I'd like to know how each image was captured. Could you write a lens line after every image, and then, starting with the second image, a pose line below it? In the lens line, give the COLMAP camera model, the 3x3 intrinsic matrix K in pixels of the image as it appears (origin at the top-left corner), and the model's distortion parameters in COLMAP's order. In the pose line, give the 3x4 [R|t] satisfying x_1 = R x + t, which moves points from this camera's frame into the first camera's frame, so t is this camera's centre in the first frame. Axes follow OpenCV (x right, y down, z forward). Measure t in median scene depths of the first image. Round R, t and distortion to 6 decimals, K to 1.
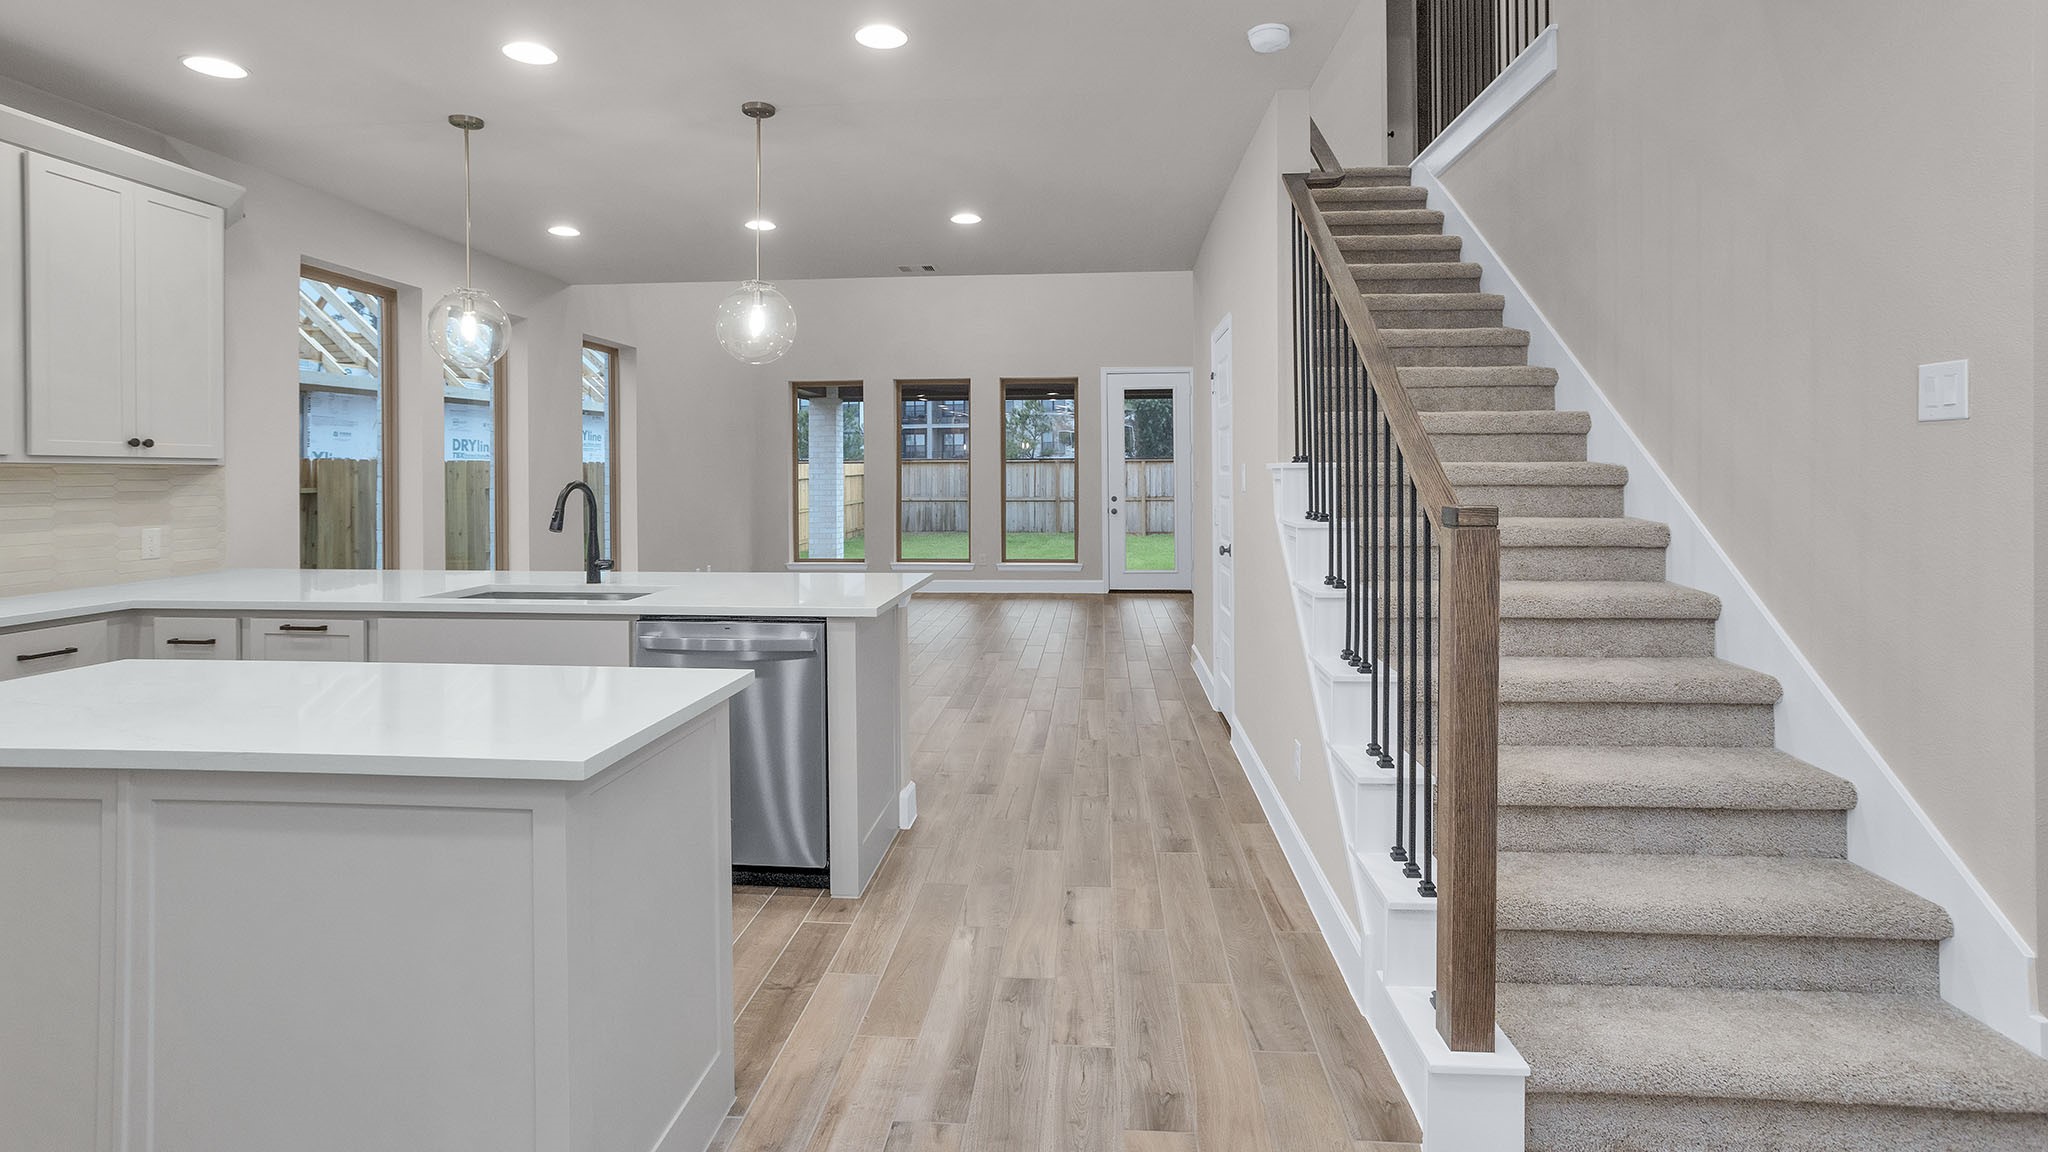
lens RADIAL K [[995.3, 0, 1023.9], [0, 995.3, 476.3], [0, 0, 1]] dist [-0.049667, 0.030521]
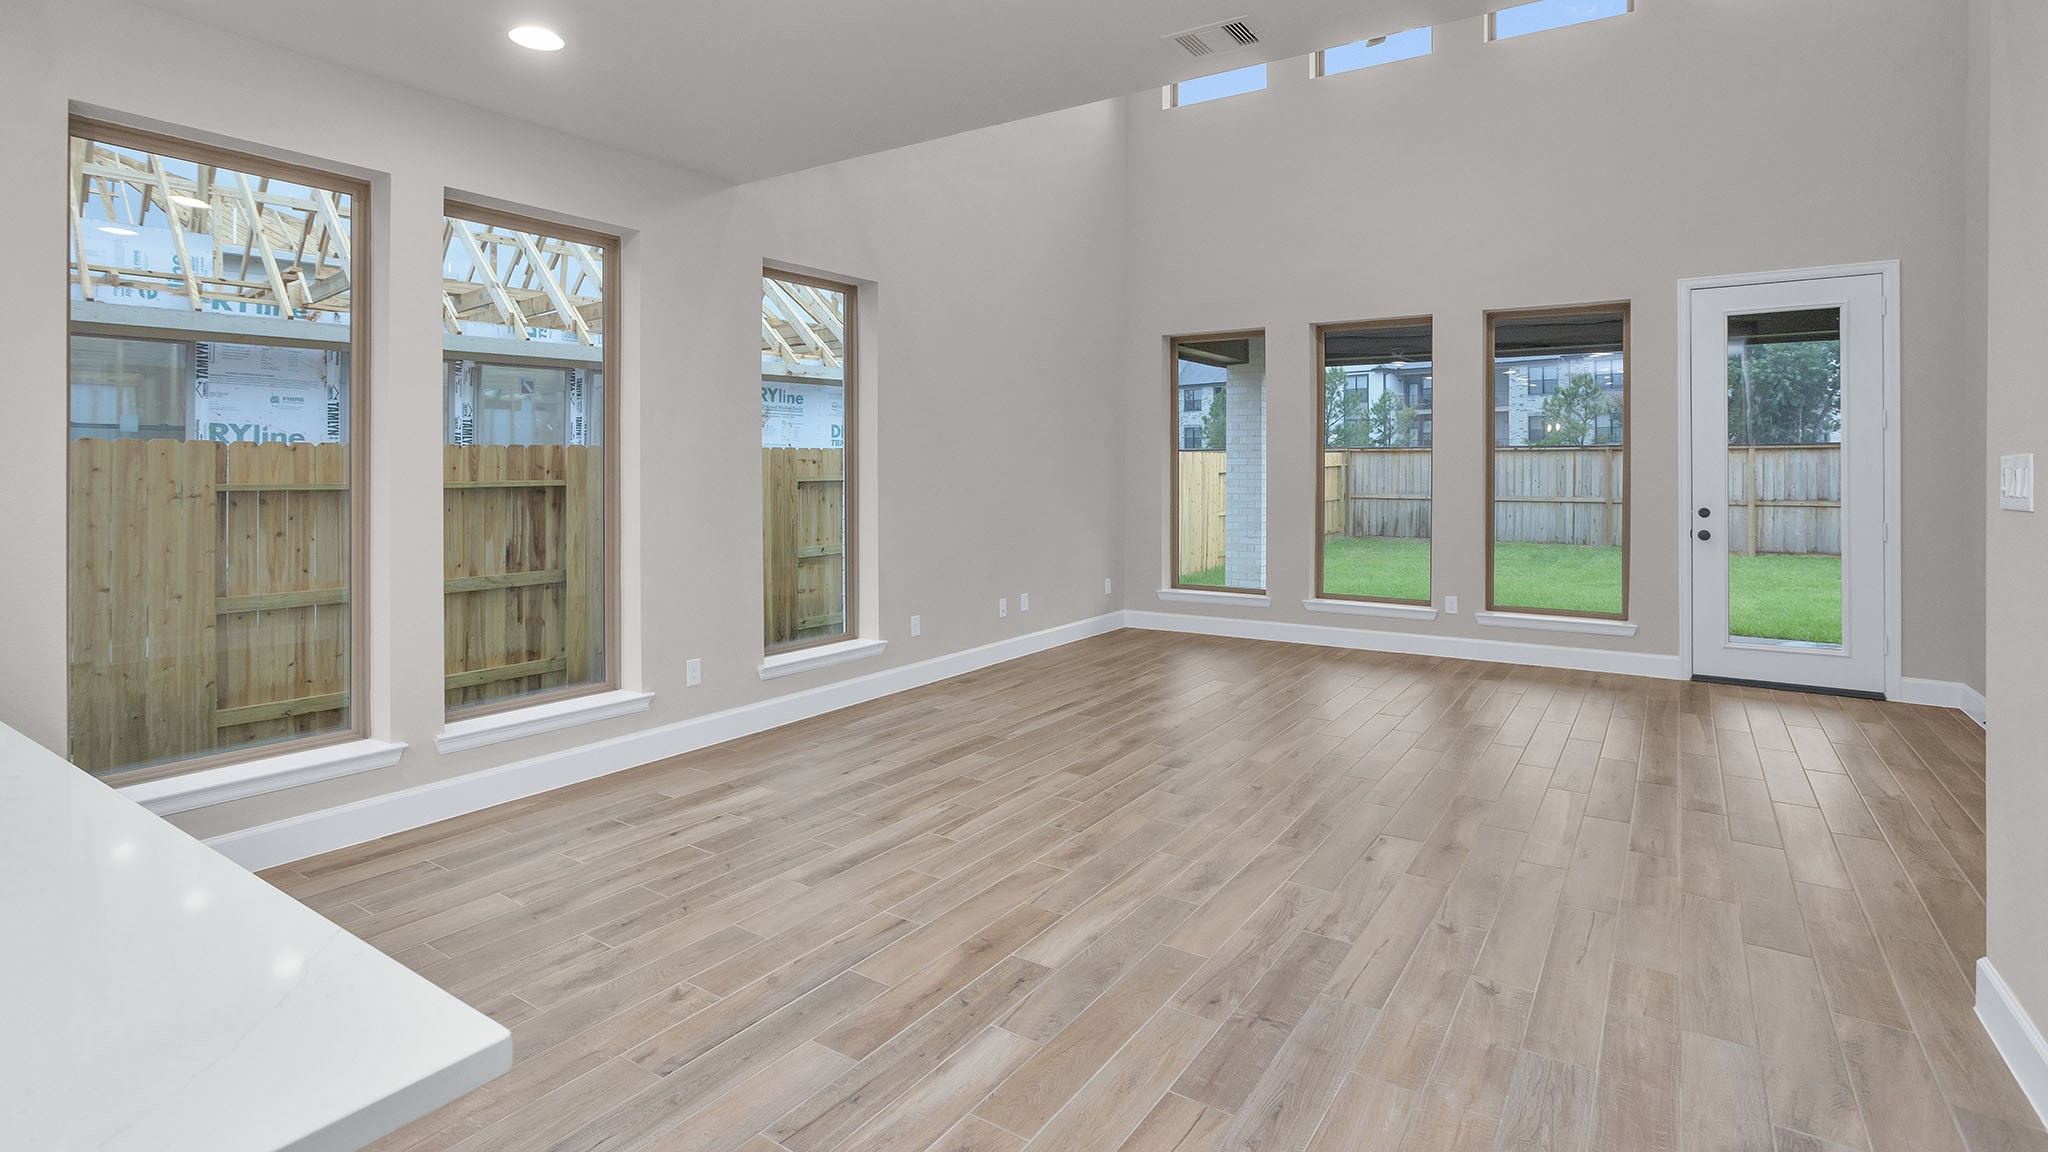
lens RADIAL K [[1006.9, 0, 1015.4], [0, 1006.9, 468.8], [0, 0, 1]] dist [-0.055109, 0.049069]
pose [[0.871226, 0.006264, -0.490842, 0.063778], [-0.005134, 0.999980, 0.003649, -0.004919], [0.490855, -0.000659, 0.871241, 0.767042]]
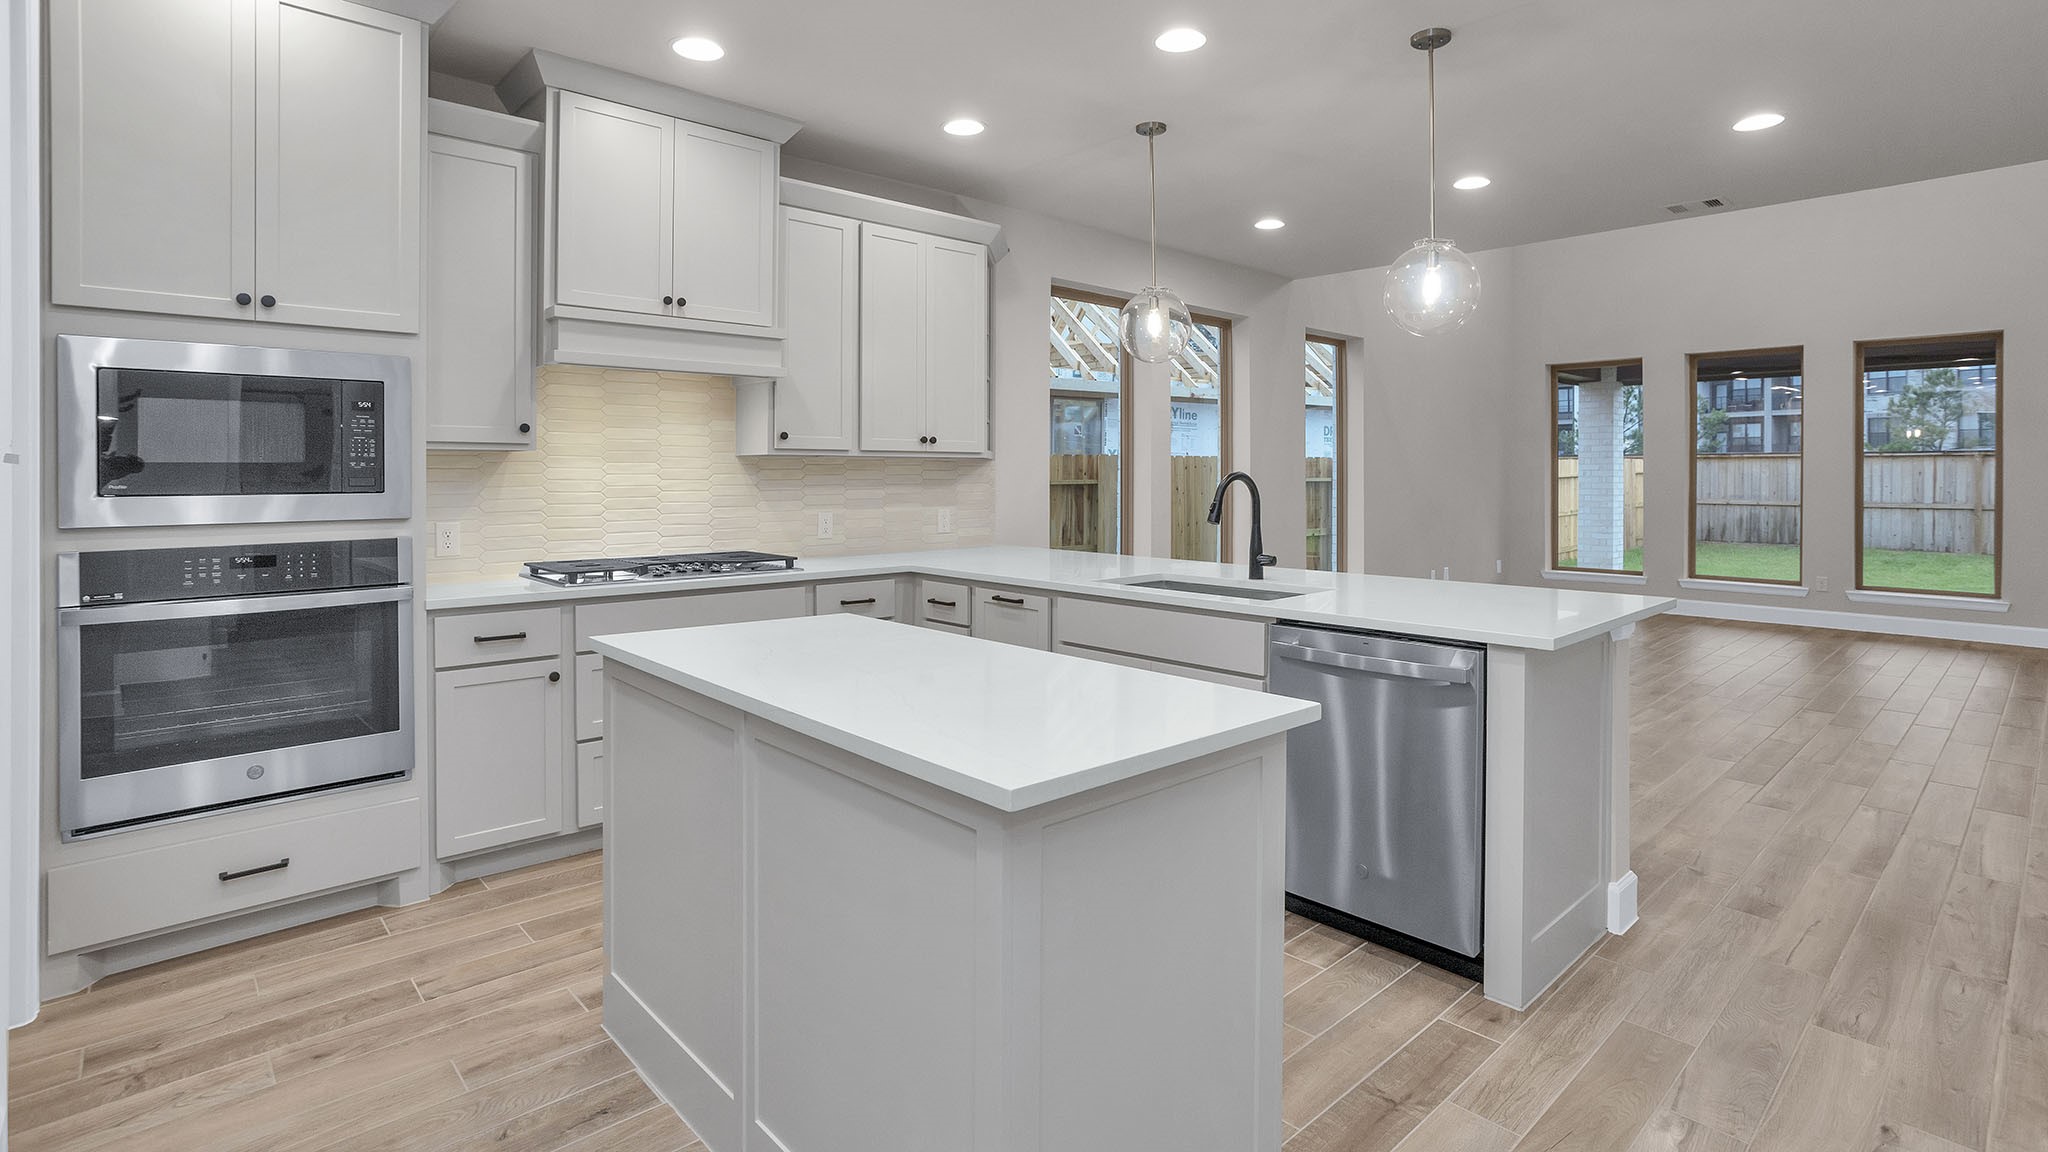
lens RADIAL K [[995.3, 0, 1023.9], [0, 995.3, 476.3], [0, 0, 1]] dist [-0.049667, 0.030521]
pose [[0.733138, 0.007534, -0.680038, 0.041804], [-0.005501, 0.999972, 0.005149, 0.003849], [0.680058, -0.000034, 0.733158, 0.110633]]
